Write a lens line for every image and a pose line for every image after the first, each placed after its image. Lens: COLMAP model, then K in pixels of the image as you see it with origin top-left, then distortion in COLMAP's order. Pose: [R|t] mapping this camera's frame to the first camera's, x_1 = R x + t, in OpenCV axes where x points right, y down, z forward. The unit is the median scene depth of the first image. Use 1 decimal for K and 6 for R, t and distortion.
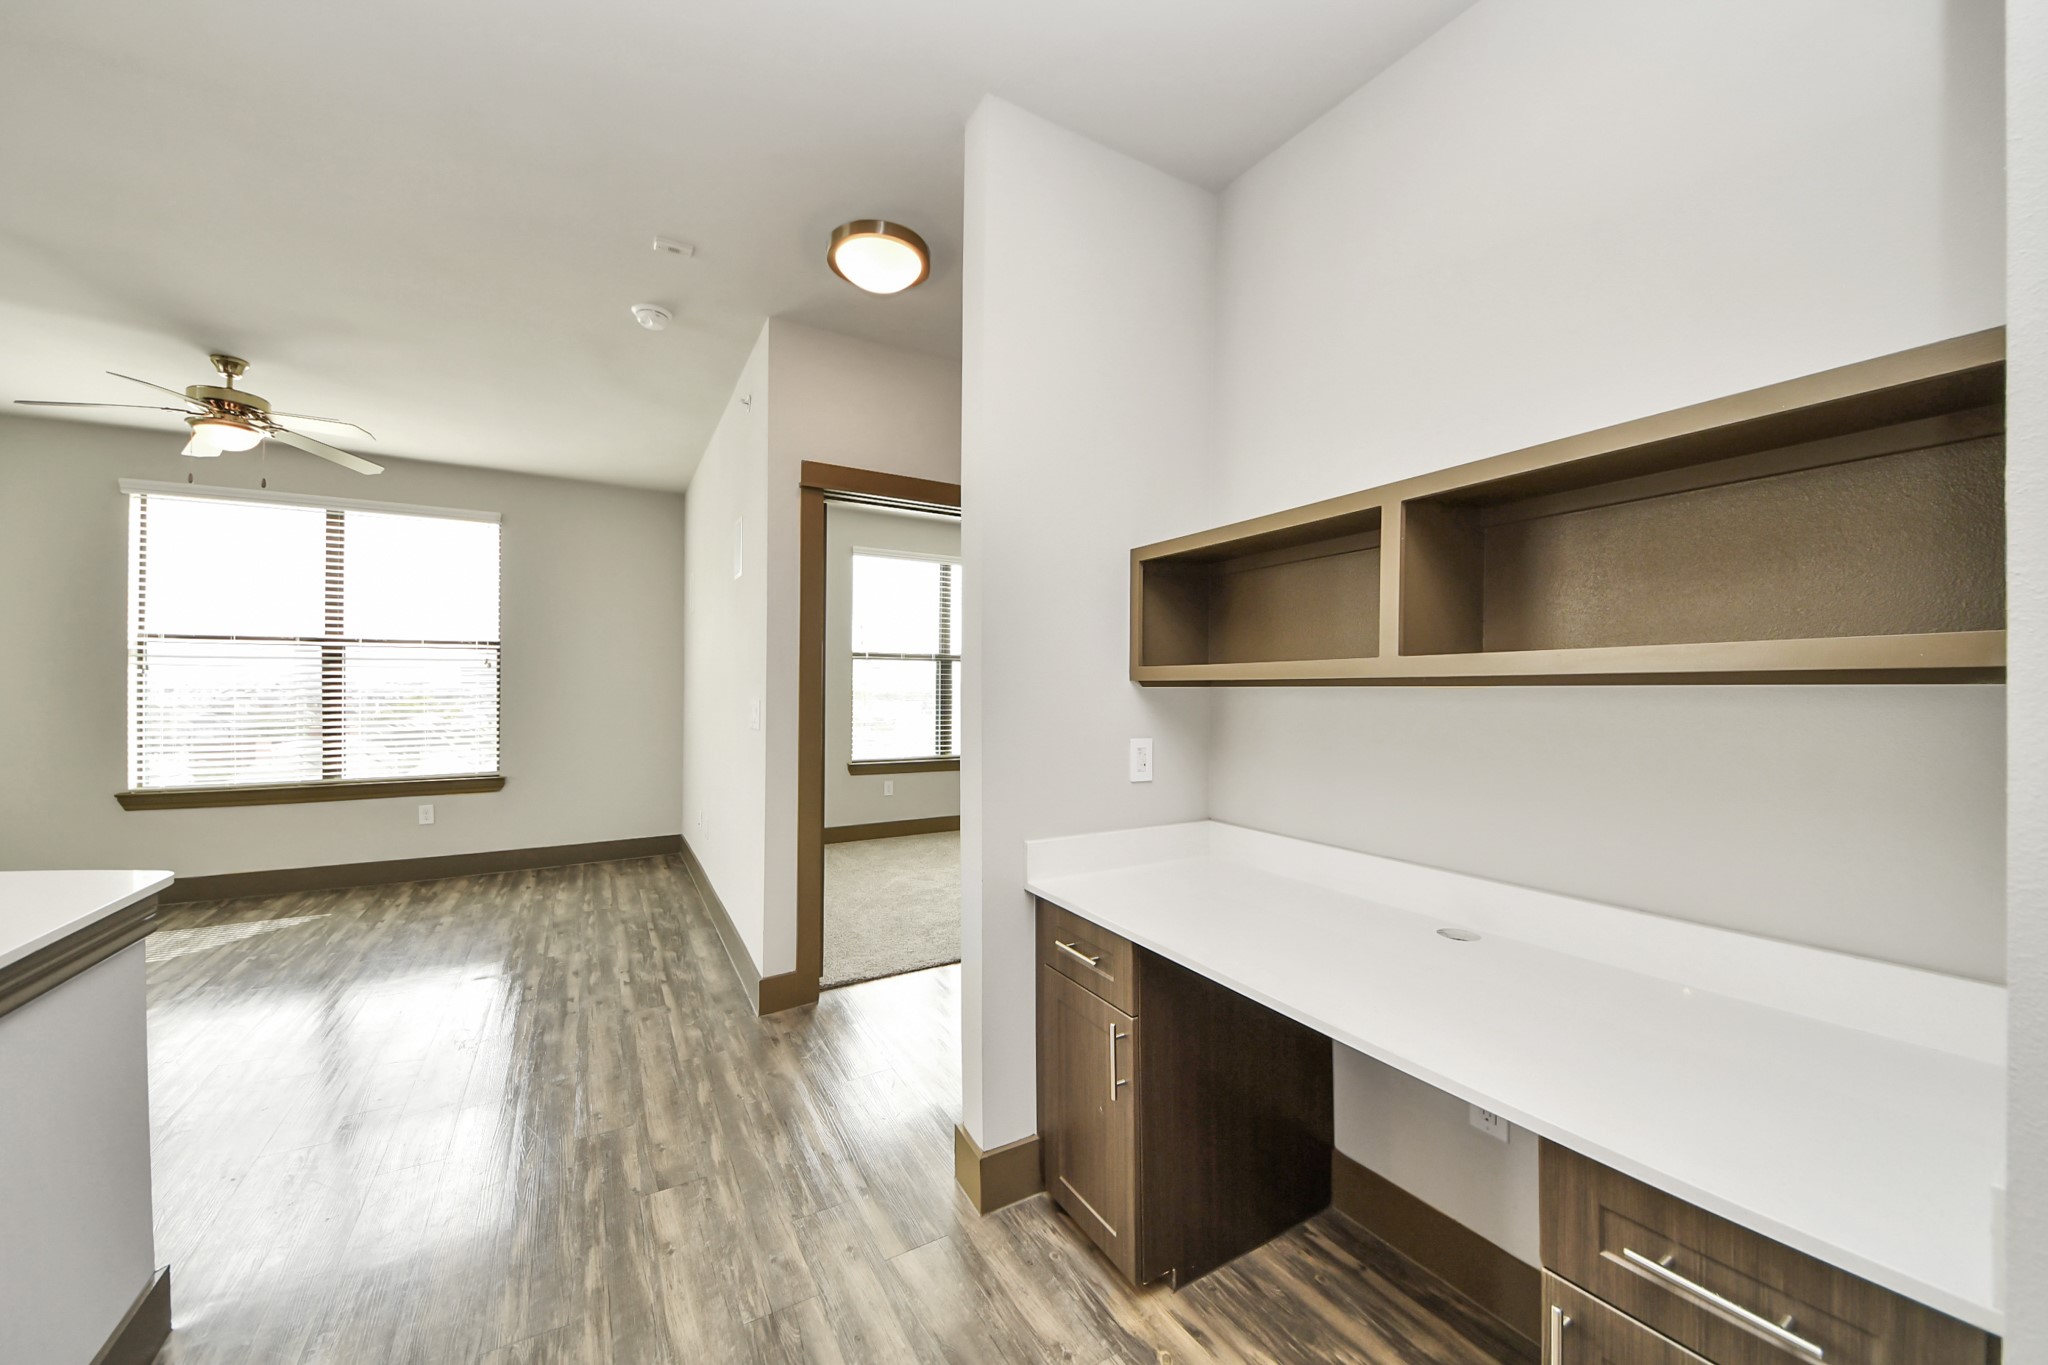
lens RADIAL K [[740.9, 0, 1047.7], [0, 740.9, 676.1], [0, 0, 1]] dist [-0.025835, -0.000433]
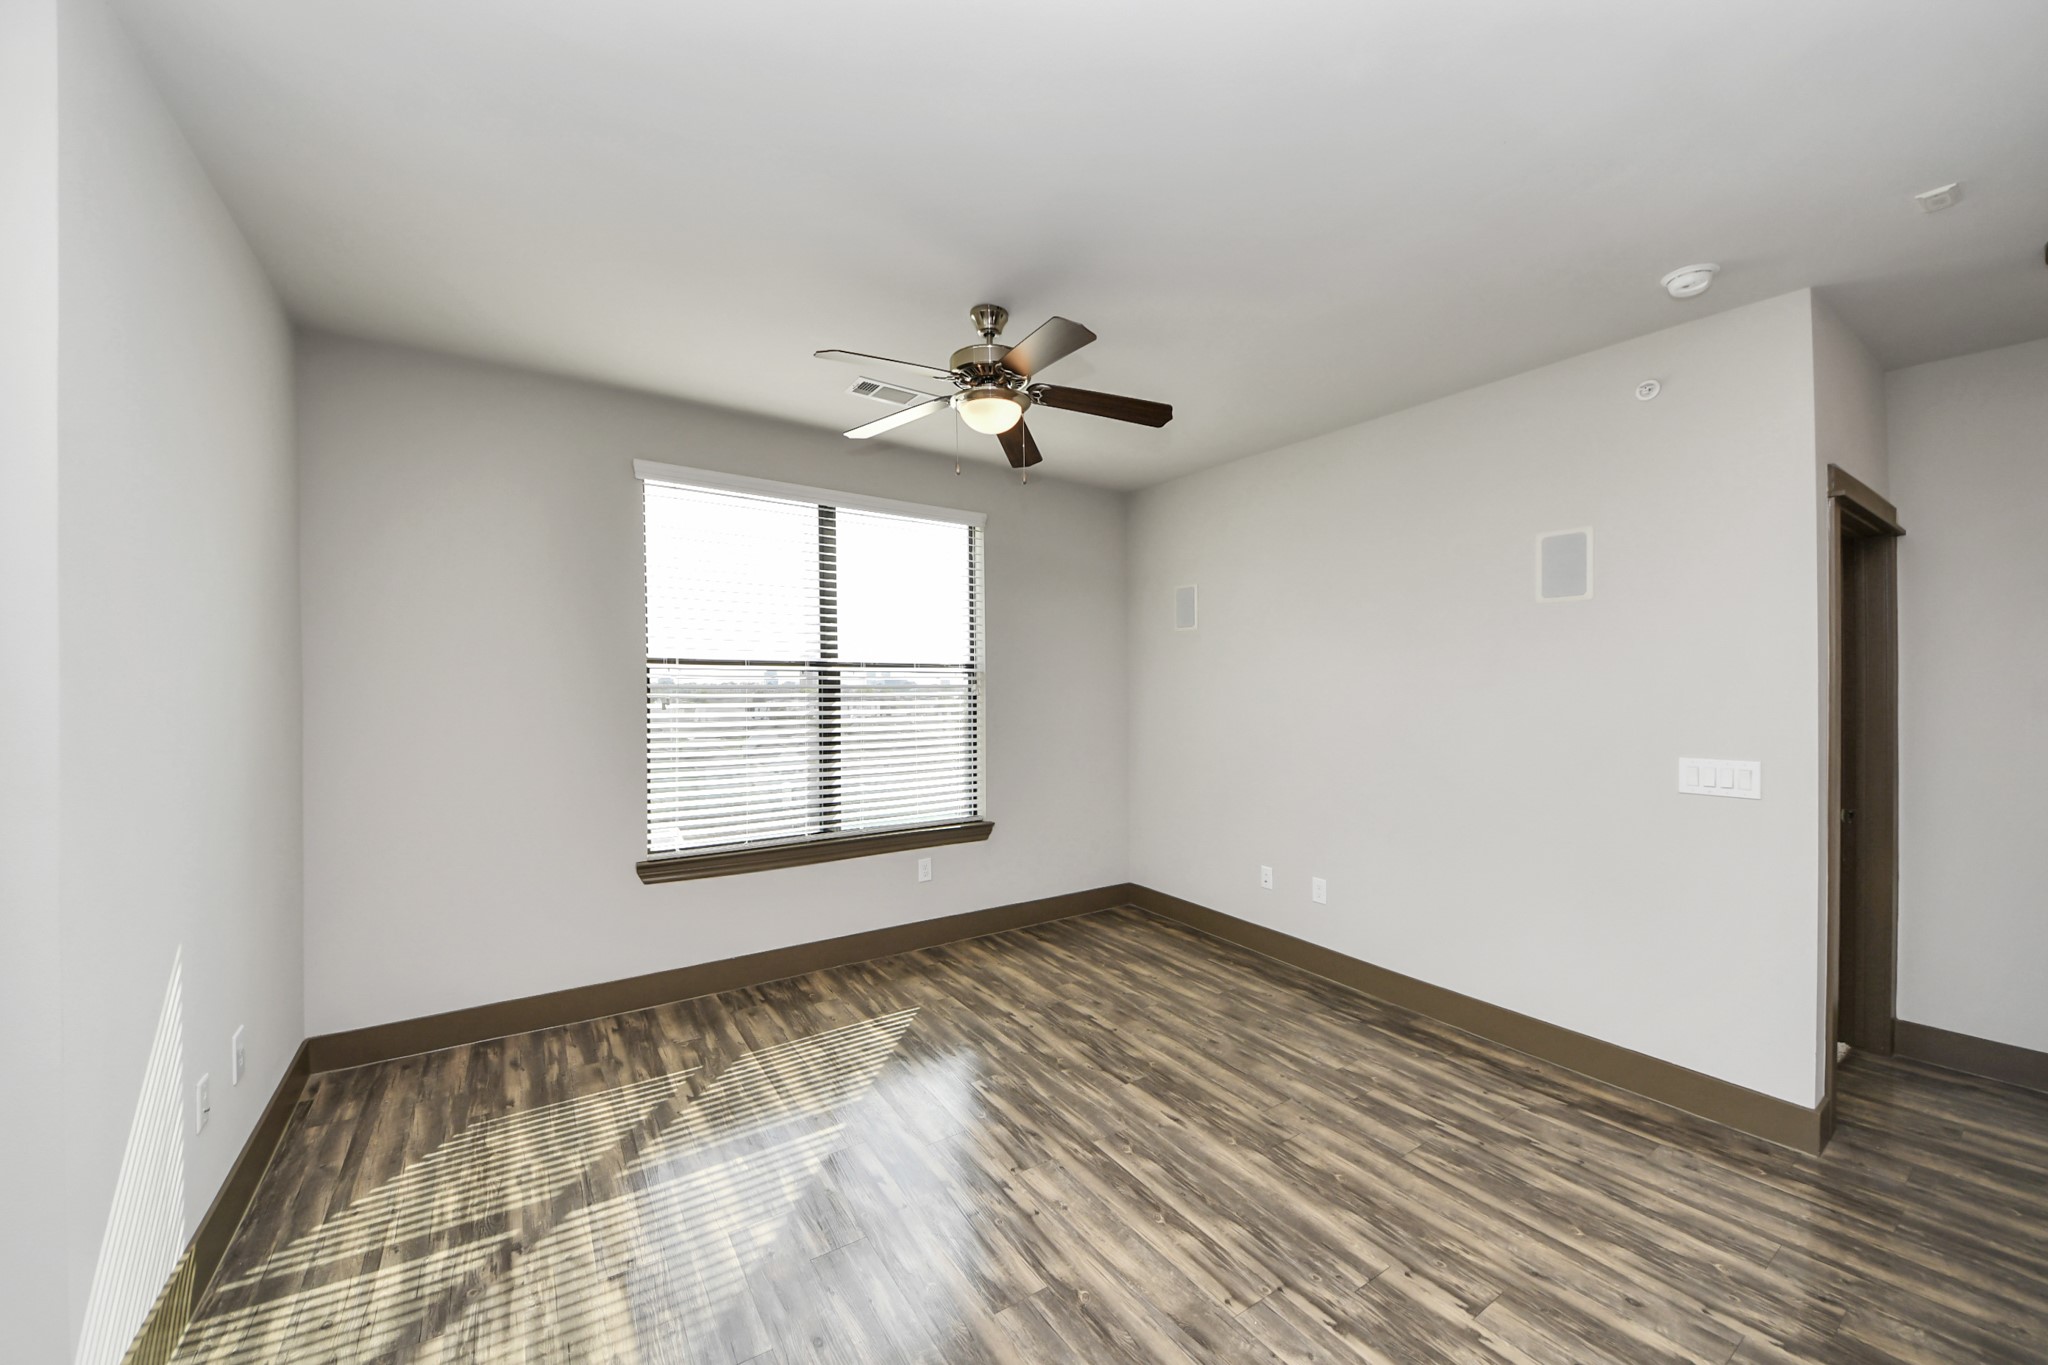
lens RADIAL K [[740.9, 0, 1006.4], [0, 740.9, 696.1], [0, 0, 1]] dist [-0.025835, -0.000433]
pose [[0.999811, 0.007326, 0.018032, -0.873034], [-0.007928, 0.999404, 0.033584, -0.047256], [-0.017775, -0.033720, 0.999273, 0.162971]]
